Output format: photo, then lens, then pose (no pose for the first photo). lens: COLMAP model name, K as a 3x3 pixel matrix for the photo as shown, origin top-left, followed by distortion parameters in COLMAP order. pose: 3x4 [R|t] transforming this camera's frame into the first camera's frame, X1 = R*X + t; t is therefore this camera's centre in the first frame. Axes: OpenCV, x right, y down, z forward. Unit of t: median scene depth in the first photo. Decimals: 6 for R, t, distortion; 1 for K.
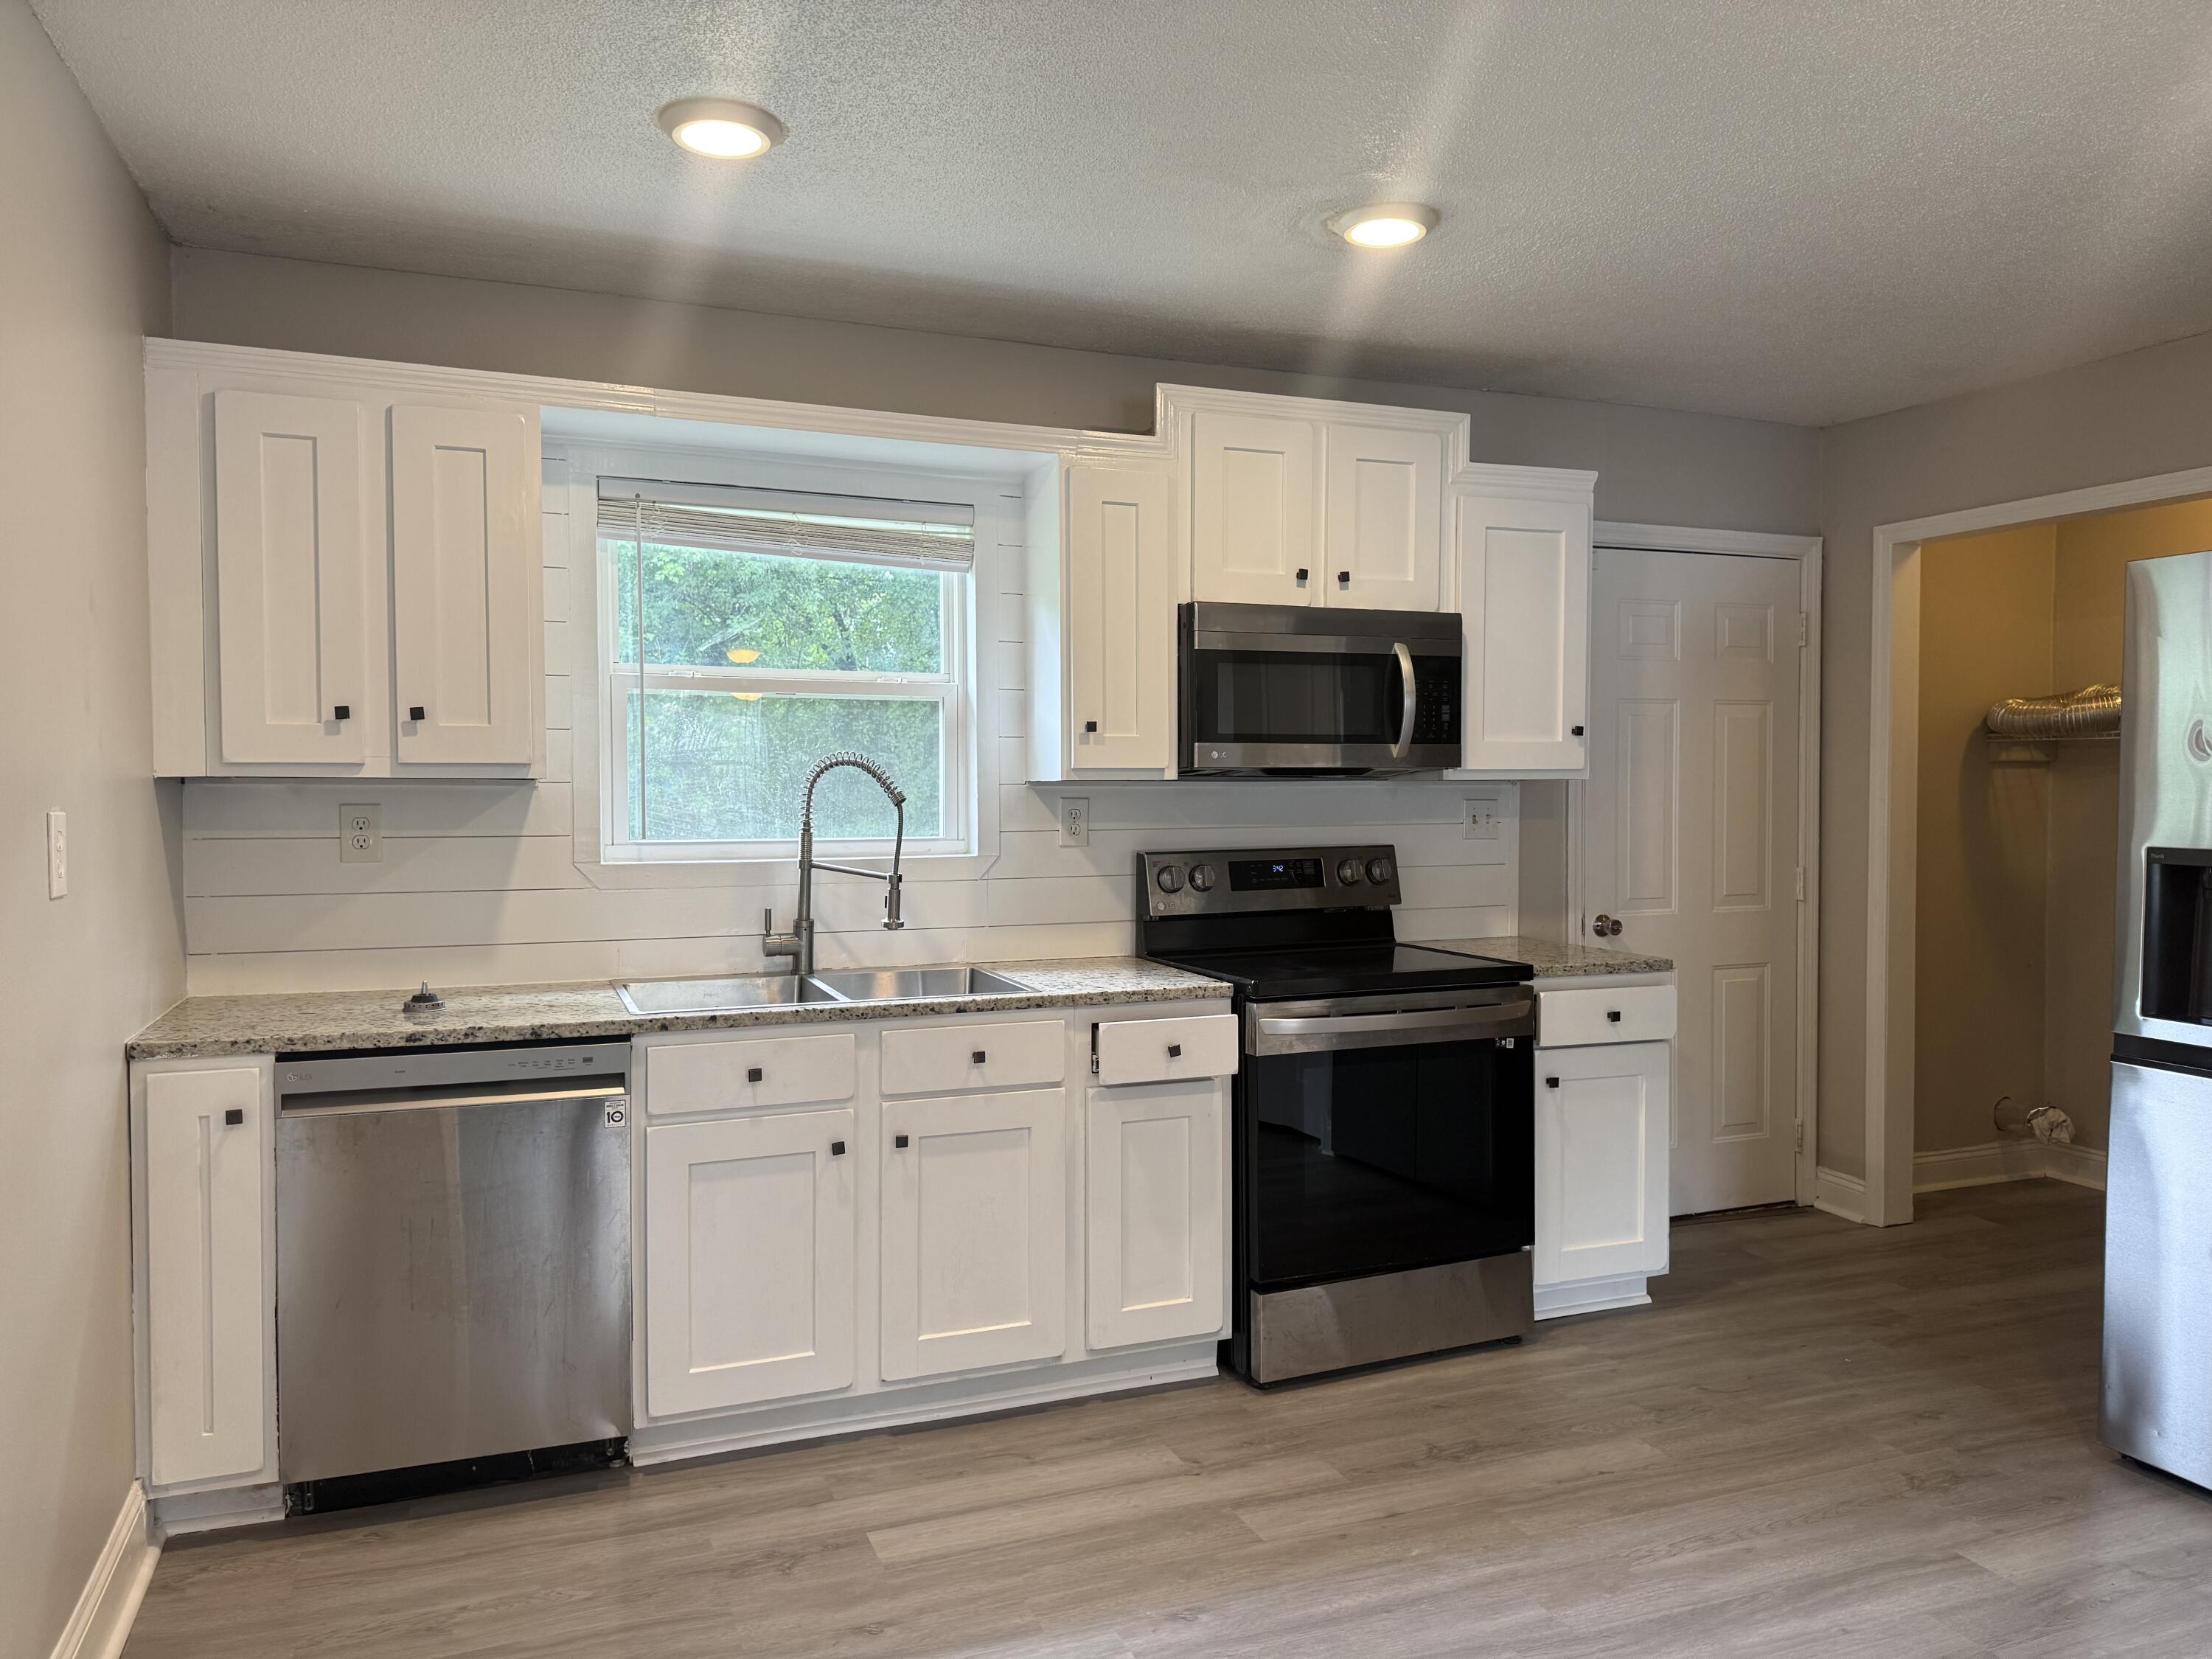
lens RADIAL K [[1559.1, 0, 1106.0], [0, 1559.1, 829.5], [0, 0, 1]] dist [0.112986, -0.124909]
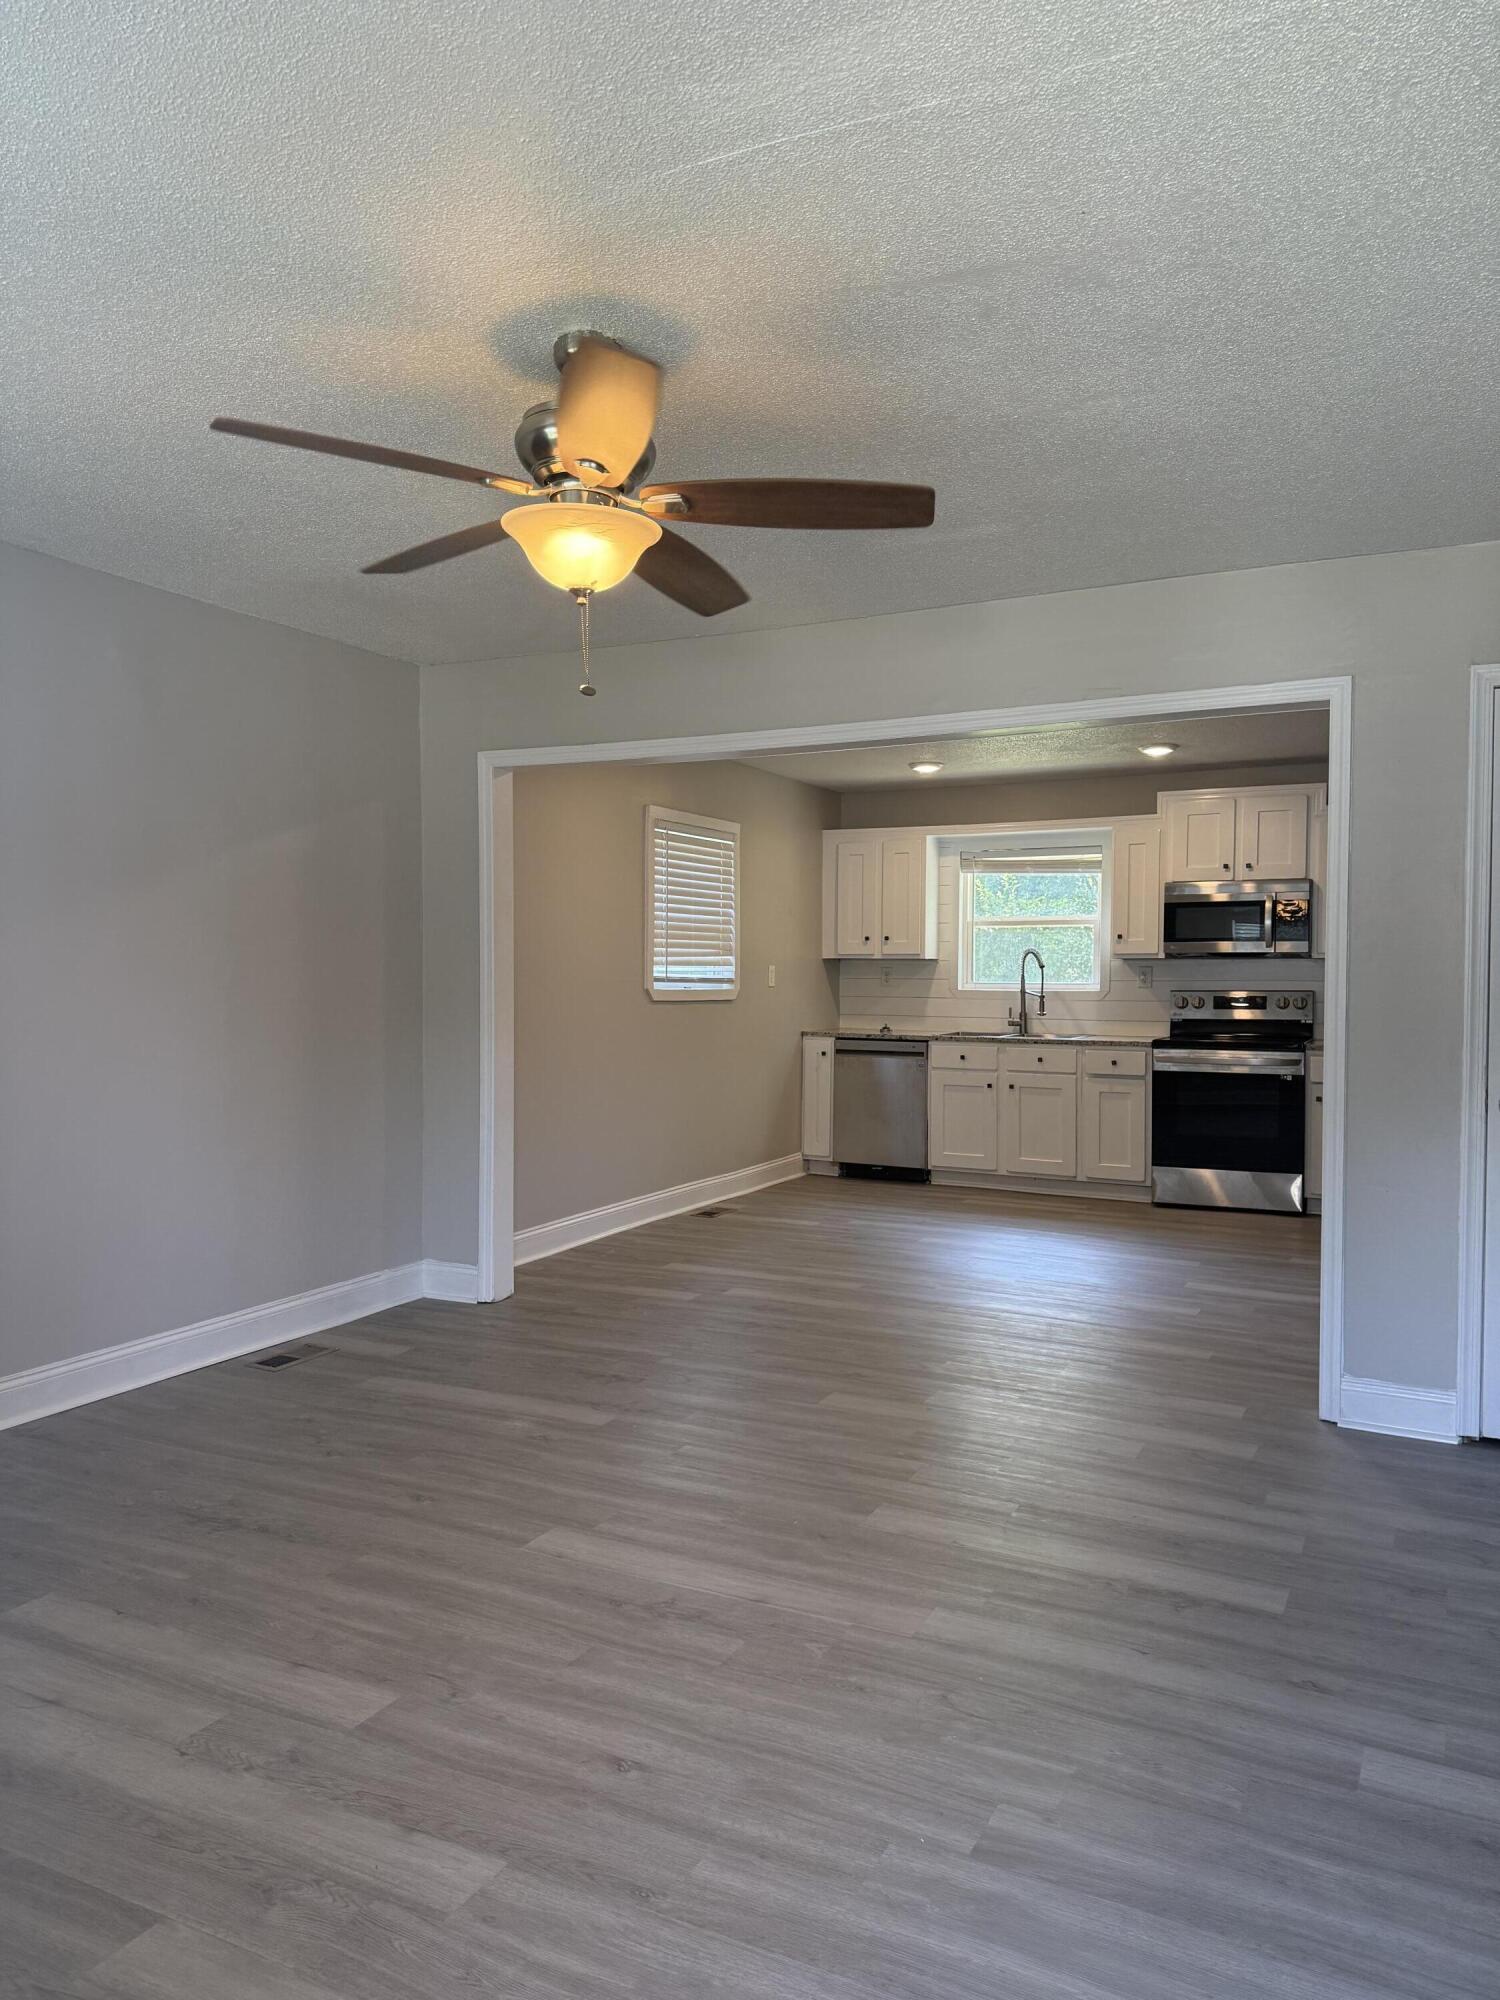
lens RADIAL K [[1409.7, 0, 716.6], [0, 1409.7, 1012.4], [0, 0, 1]] dist [0.112986, -0.124909]
pose [[0.640774, 0.025153, -0.767317, 1.321890], [-0.028812, 0.999547, 0.008705, 0.052579], [0.767189, 0.016530, 0.641209, -0.929535]]
